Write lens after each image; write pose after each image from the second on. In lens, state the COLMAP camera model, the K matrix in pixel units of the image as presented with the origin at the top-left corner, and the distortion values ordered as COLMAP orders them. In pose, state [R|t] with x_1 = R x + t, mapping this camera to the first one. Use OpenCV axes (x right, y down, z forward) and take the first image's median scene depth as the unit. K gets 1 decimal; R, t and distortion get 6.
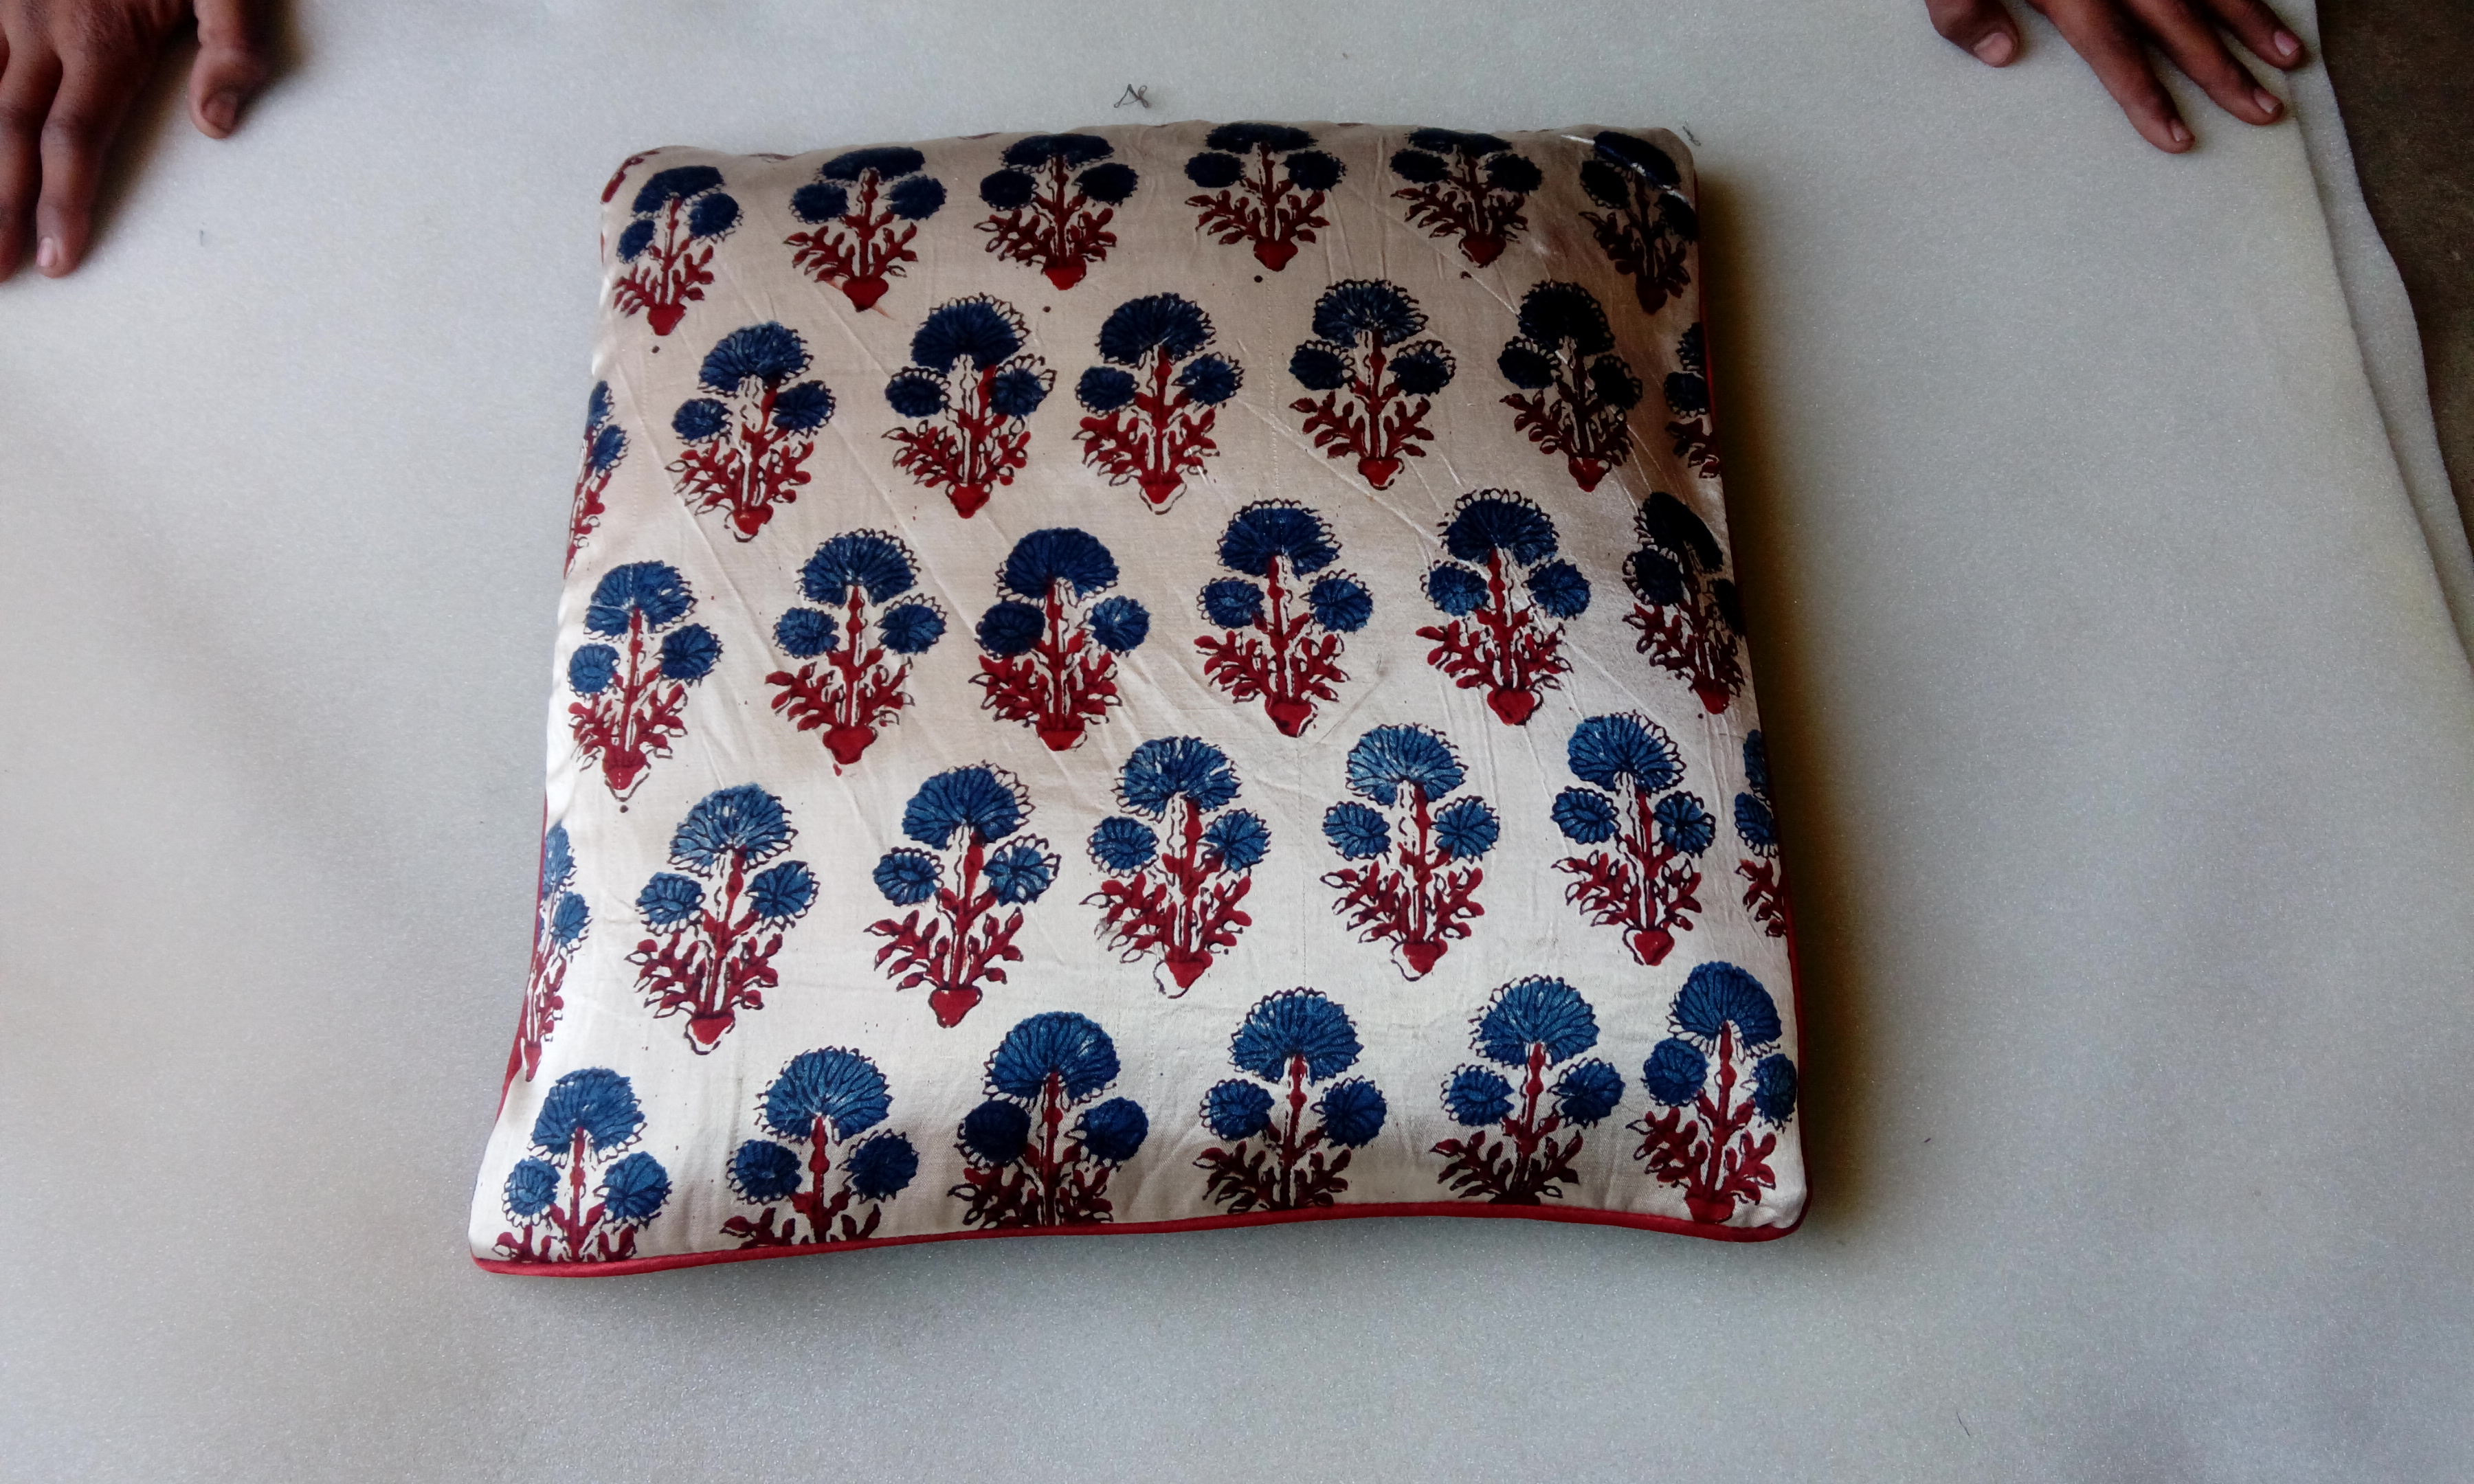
lens RADIAL K [[2005.1, 0, 1237.5], [0, 2005.1, 827.2], [0, 0, 1]] dist [0.024687, -0.056248]
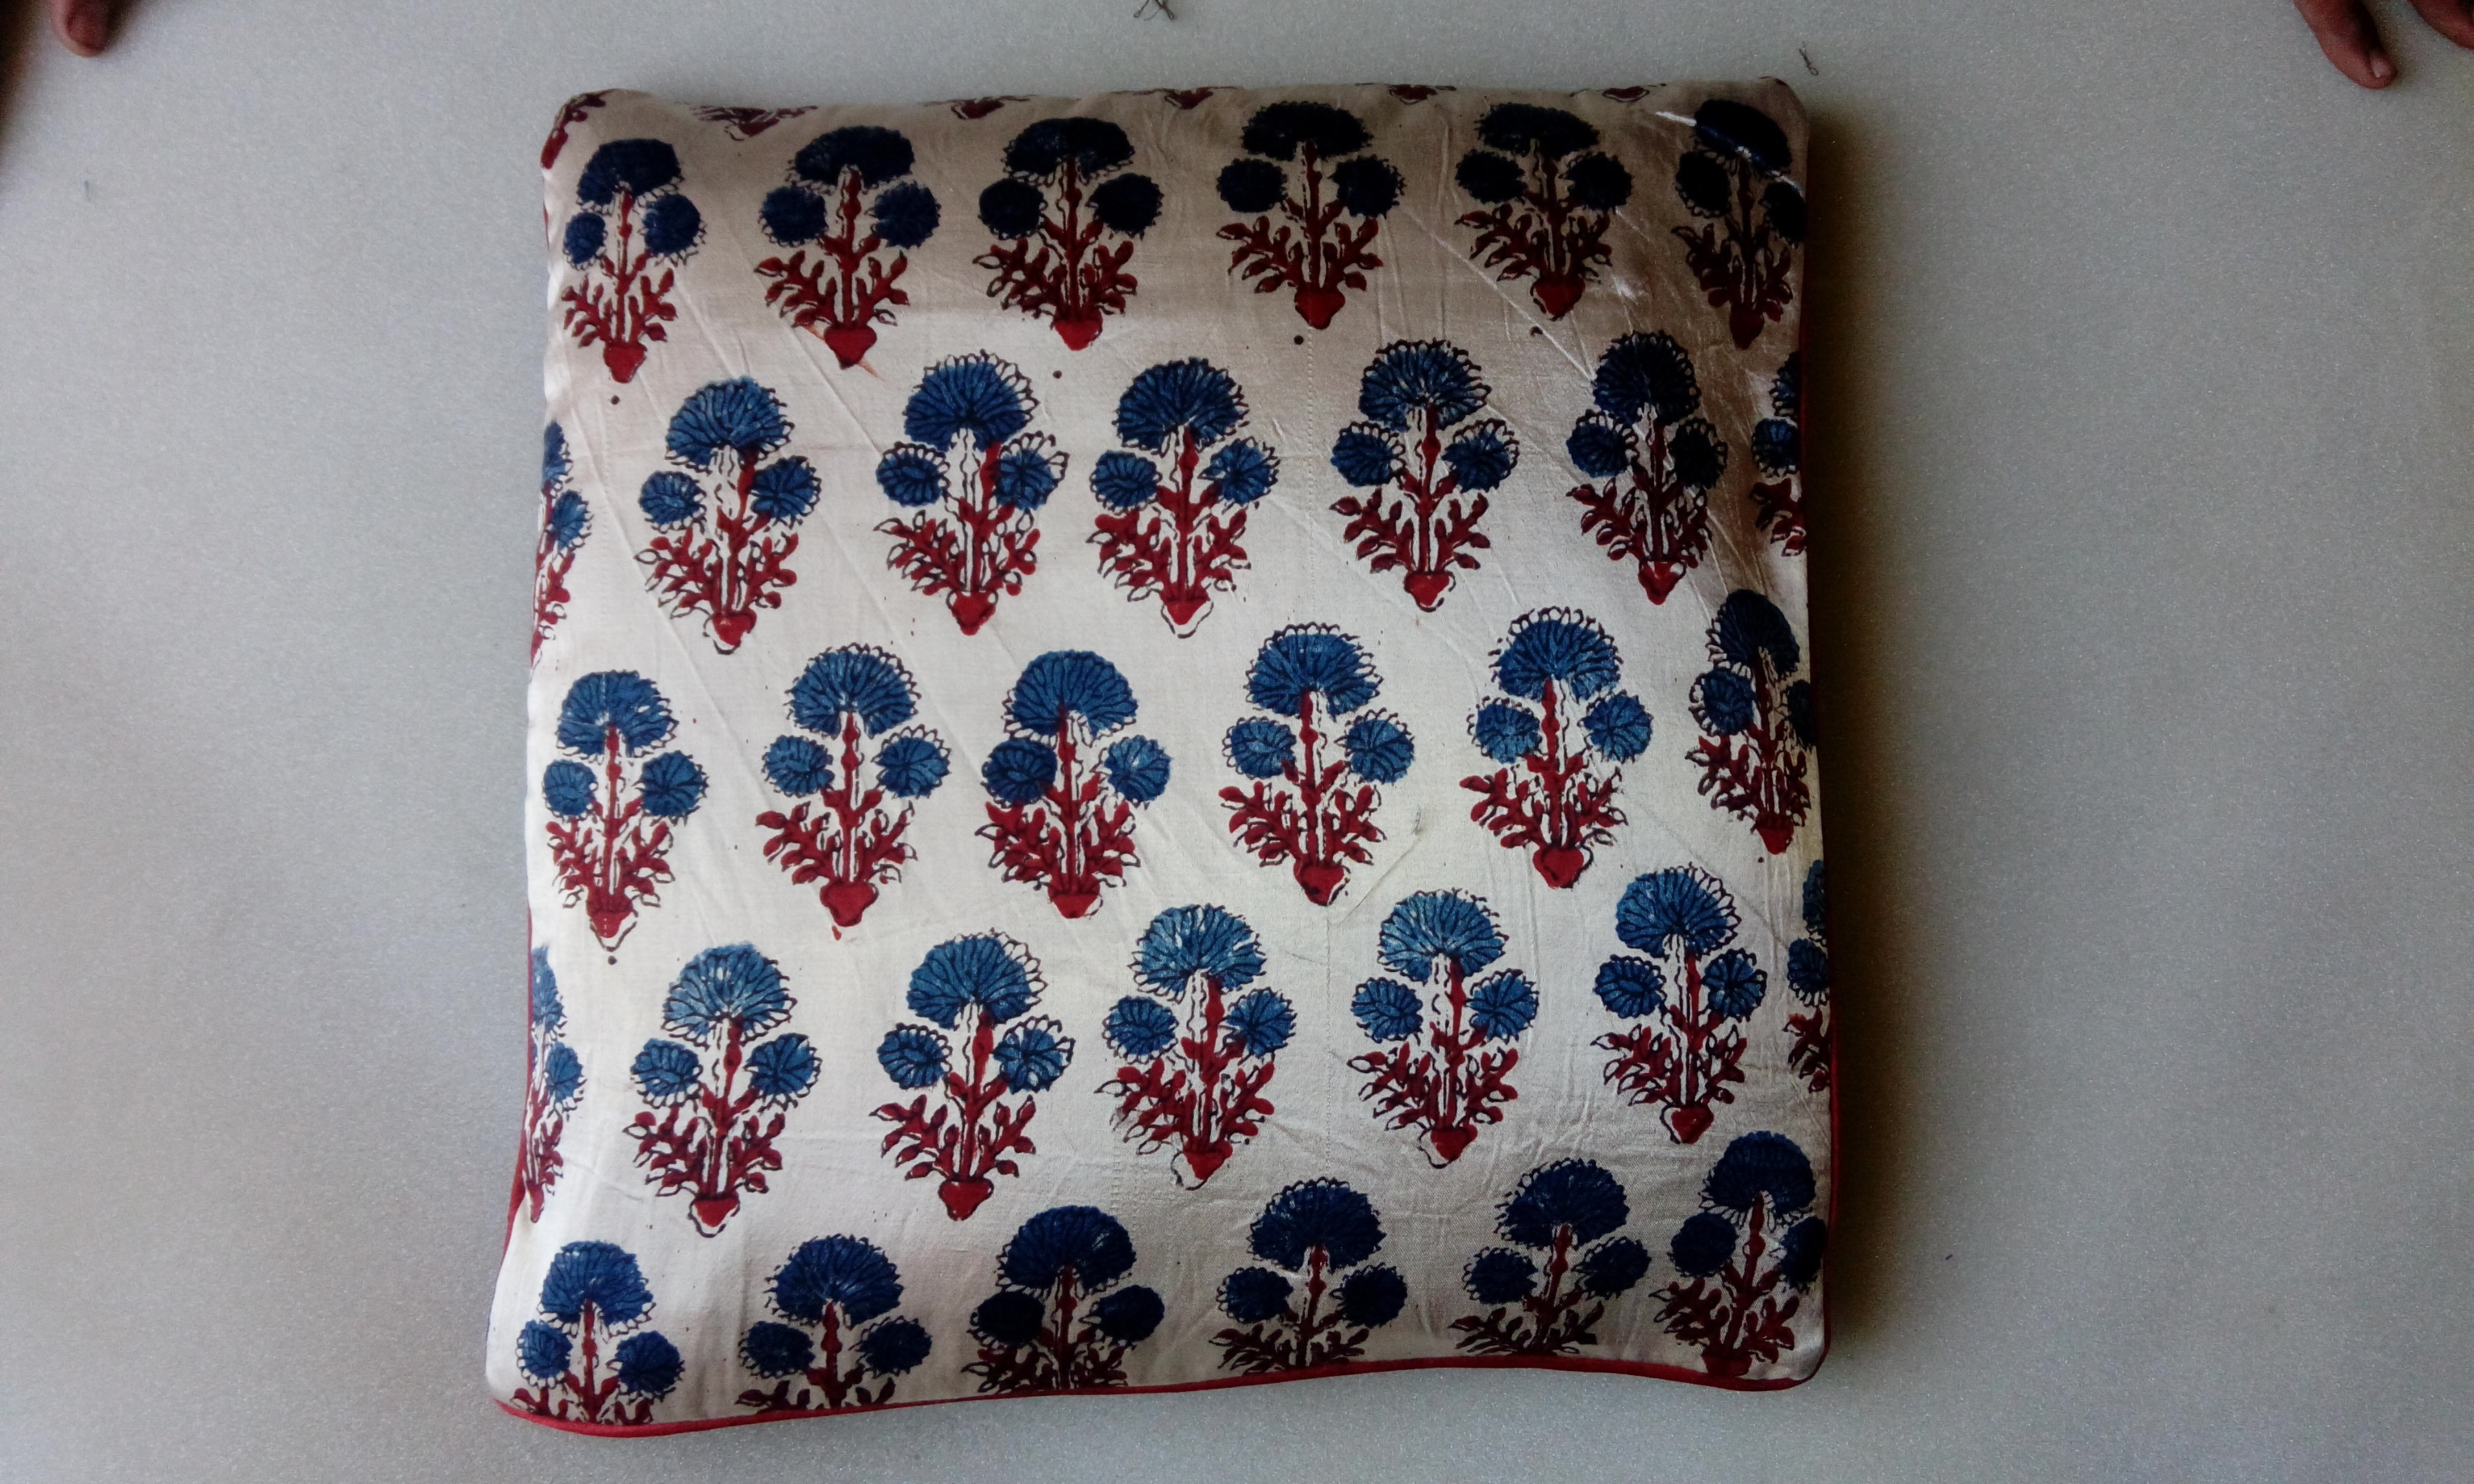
lens RADIAL K [[2022.1, 0, 1237.4], [0, 2022.1, 861.8], [0, 0, 1]] dist [-0.002096, -0.010512]
pose [[0.999778, 0.021045, -0.000640, -0.011834], [-0.020100, 0.963037, 0.268620, -0.310883], [0.006270, -0.268547, 0.963246, 0.097734]]
